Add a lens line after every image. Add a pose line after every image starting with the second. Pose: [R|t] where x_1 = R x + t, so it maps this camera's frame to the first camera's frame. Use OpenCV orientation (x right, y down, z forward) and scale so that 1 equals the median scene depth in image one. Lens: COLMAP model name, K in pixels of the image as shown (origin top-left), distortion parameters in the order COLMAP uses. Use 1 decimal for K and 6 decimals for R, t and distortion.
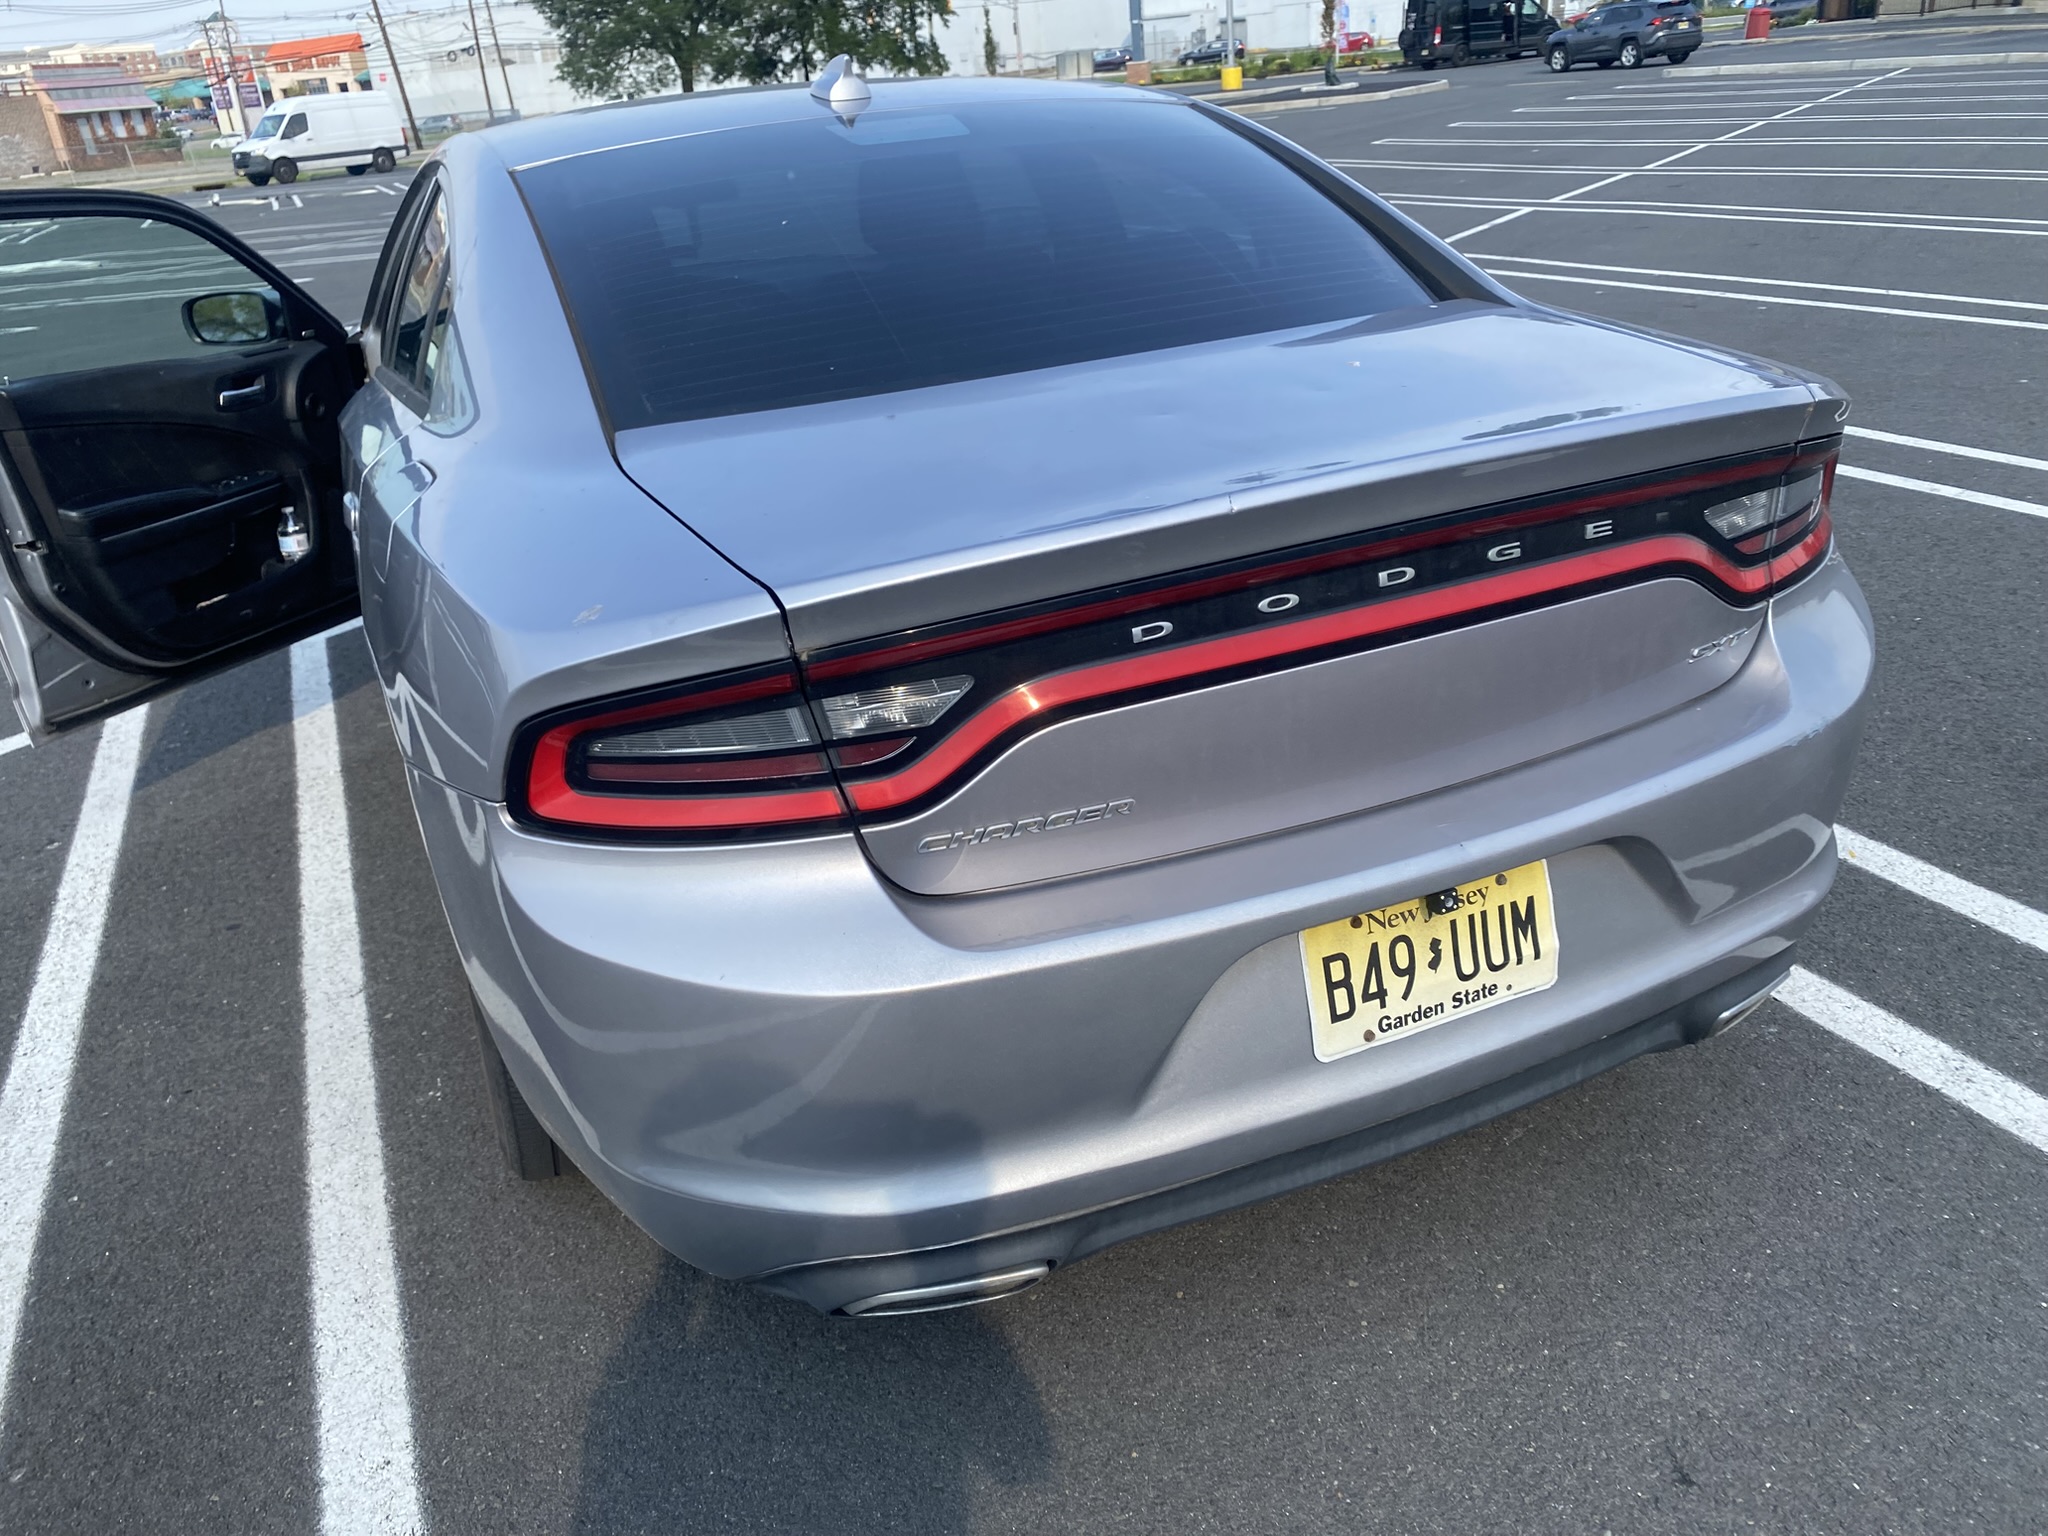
lens RADIAL K [[1551.4, 0, 1022.8], [0, 1551.4, 776.9], [0, 0, 1]] dist [0.009426, 0.003557]
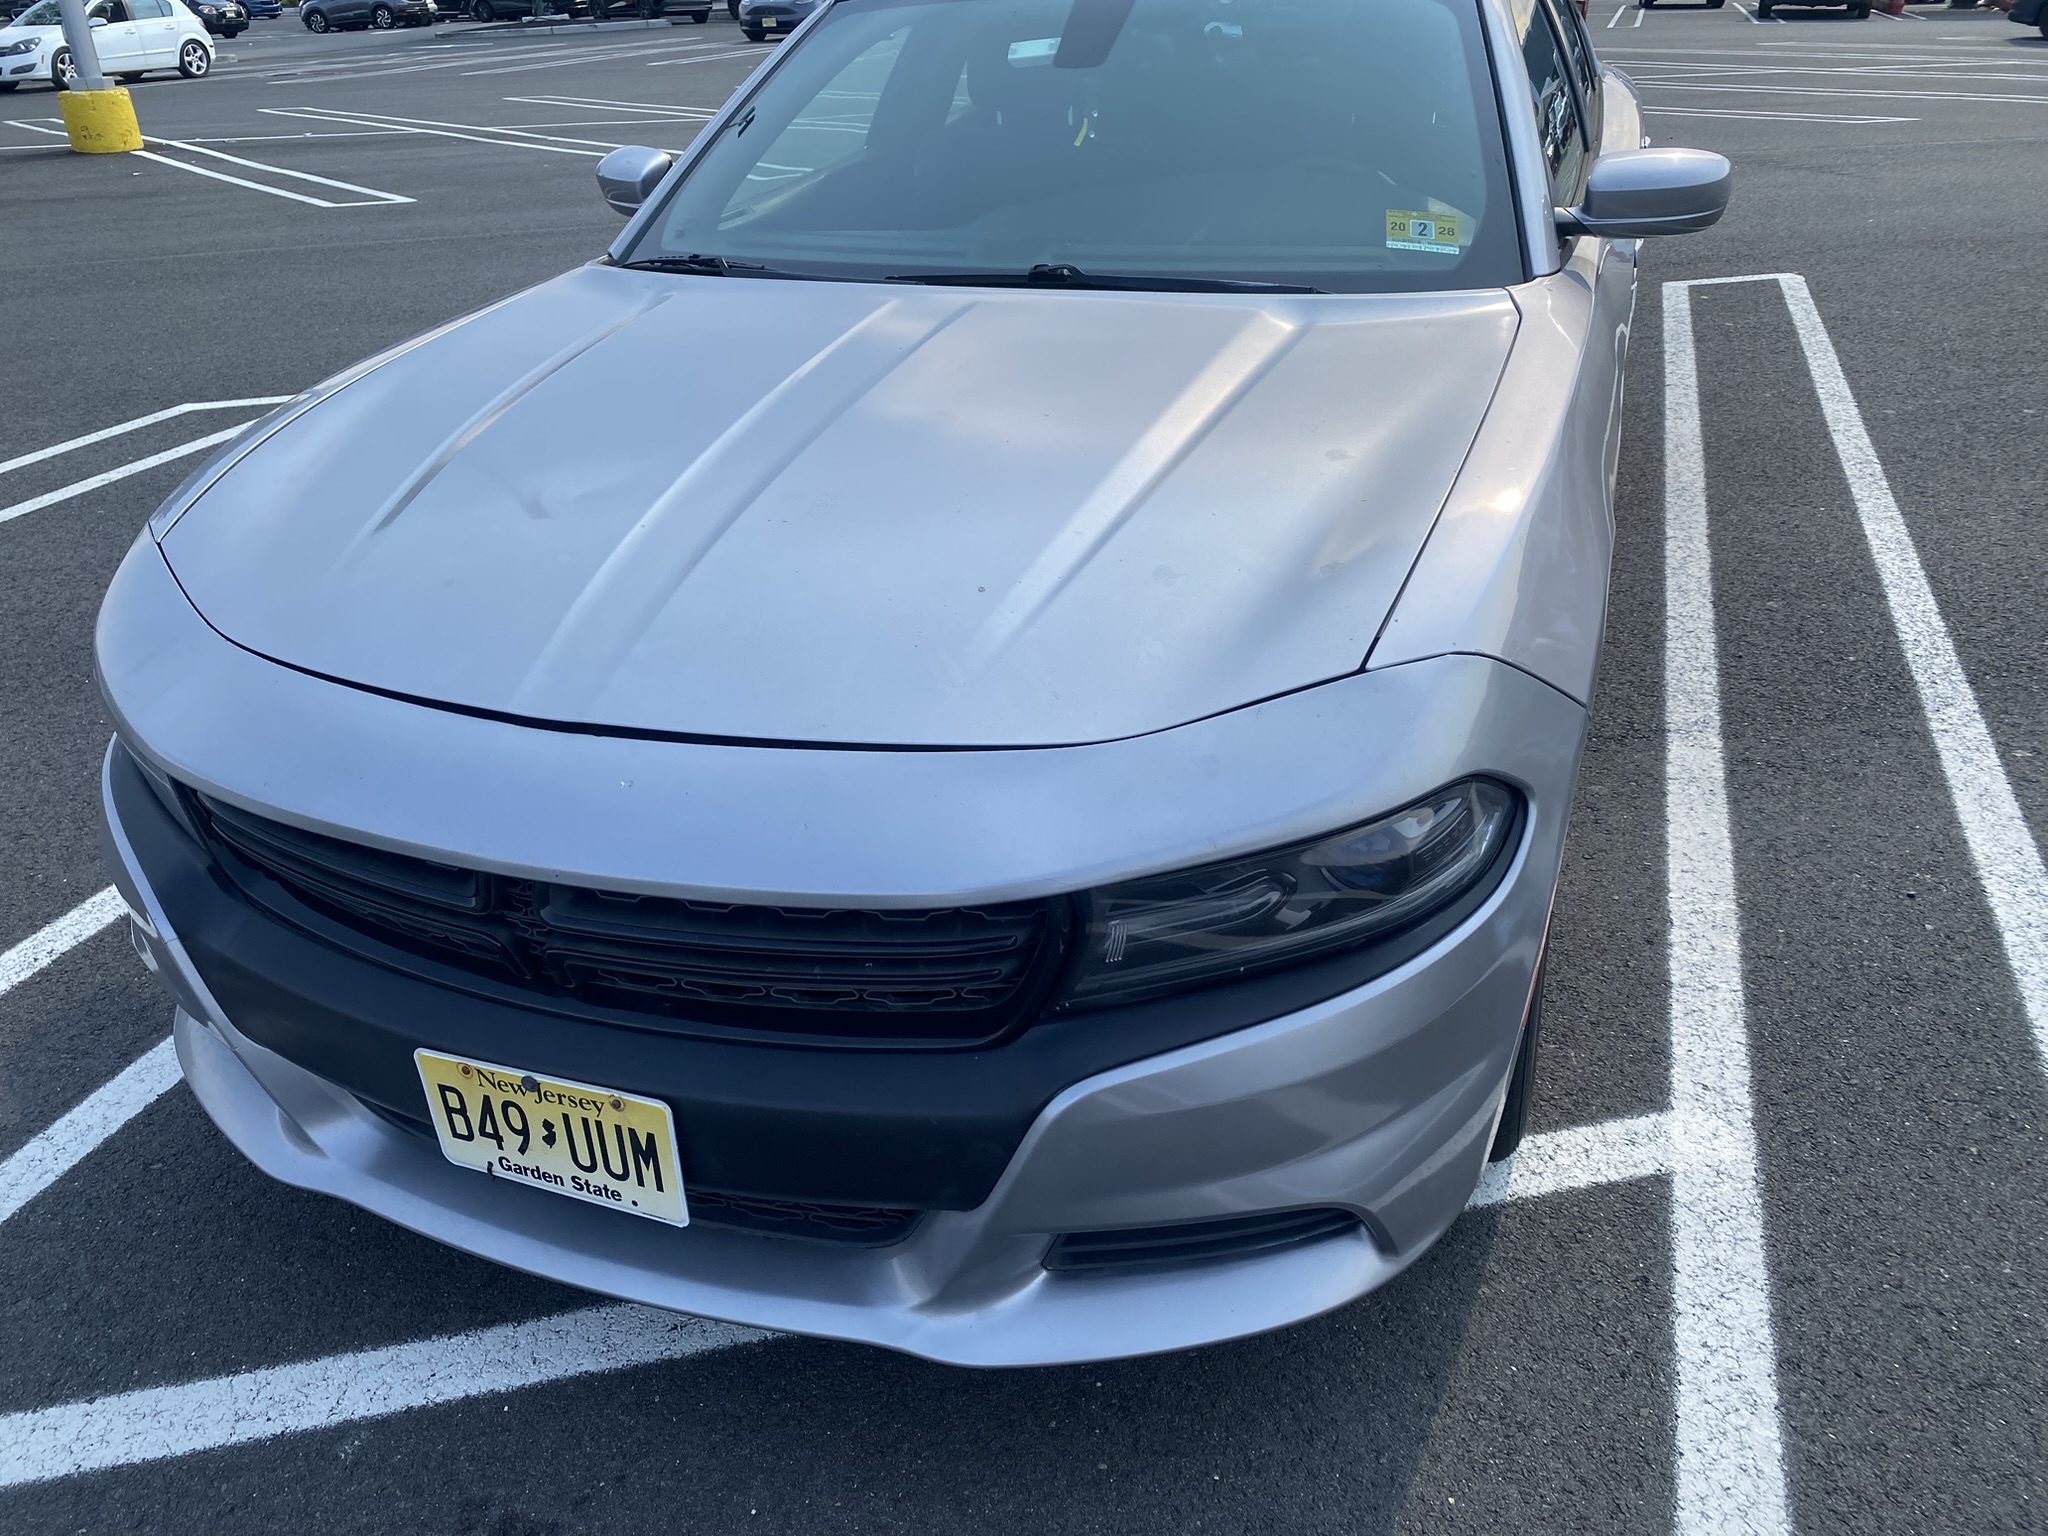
lens RADIAL K [[1580.1, 0, 1024.0], [0, 1580.1, 768.0], [0, 0, 1]] dist [0.028329, 0.001335]
pose [[-0.718737, -0.221744, 0.658974, -0.950939], [0.373487, 0.676292, 0.634930, -0.810813], [-0.586451, 0.702466, -0.403258, 1.965072]]
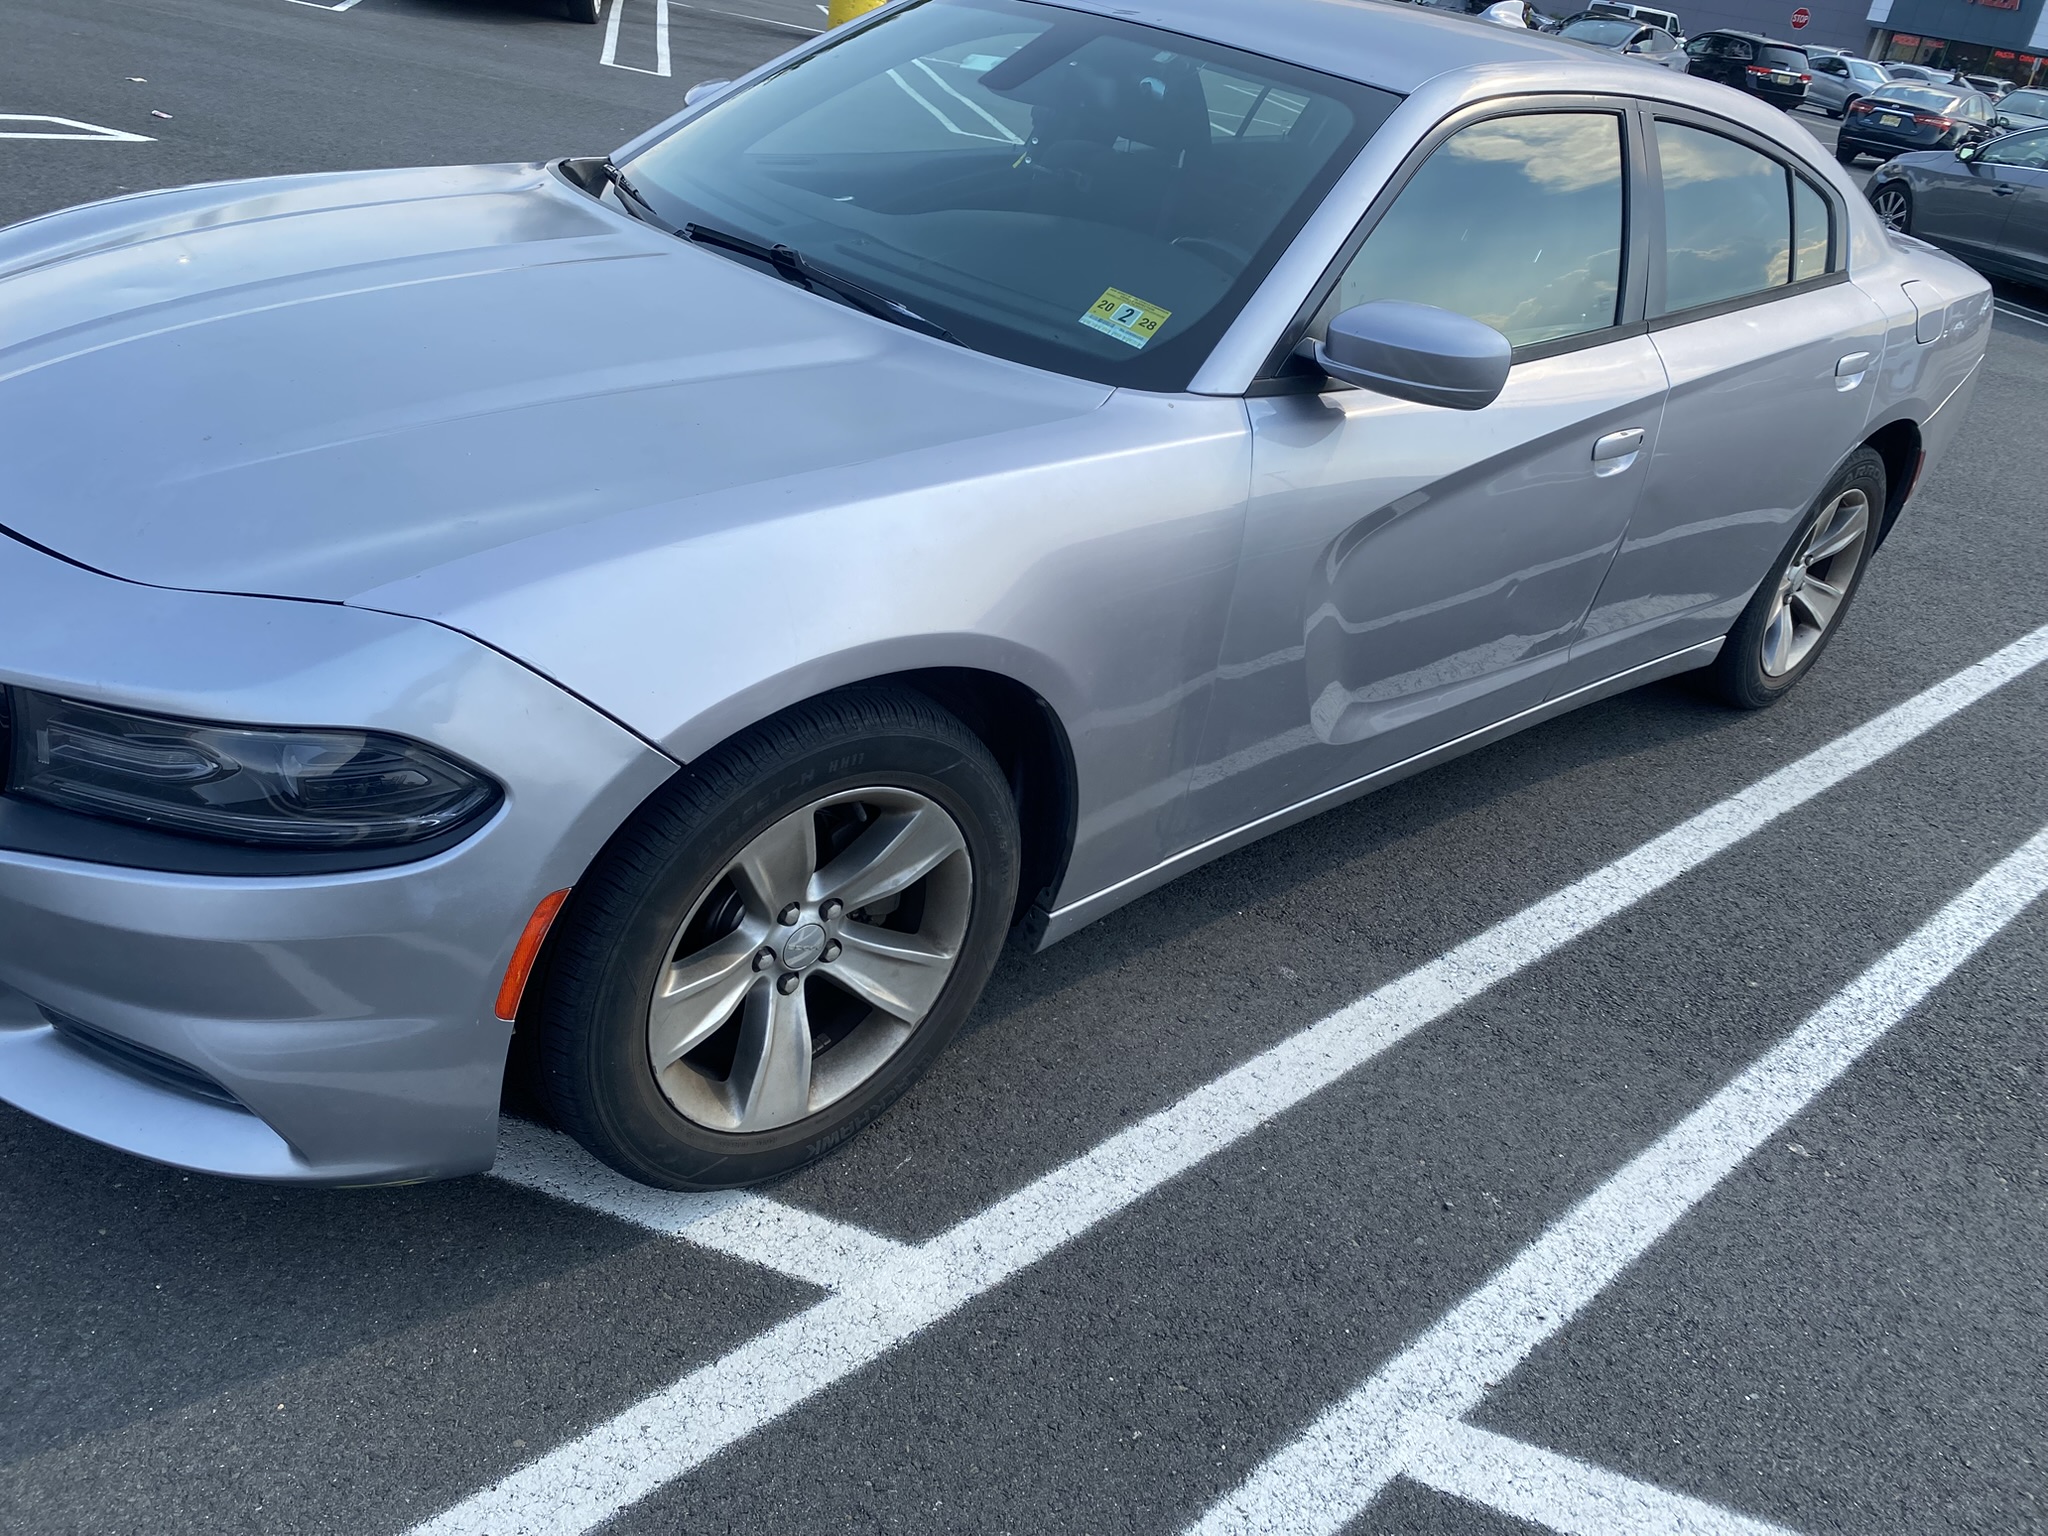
lens RADIAL K [[1559.1, 0, 1018.8], [0, 1559.1, 749.3], [0, 0, 1]] dist [0.072580, -0.132538]
pose [[-0.321748, -0.412878, 0.852062, -1.218353], [0.284024, 0.816384, 0.502840, -0.641196], [-0.903221, 0.403794, -0.145403, 1.586974]]
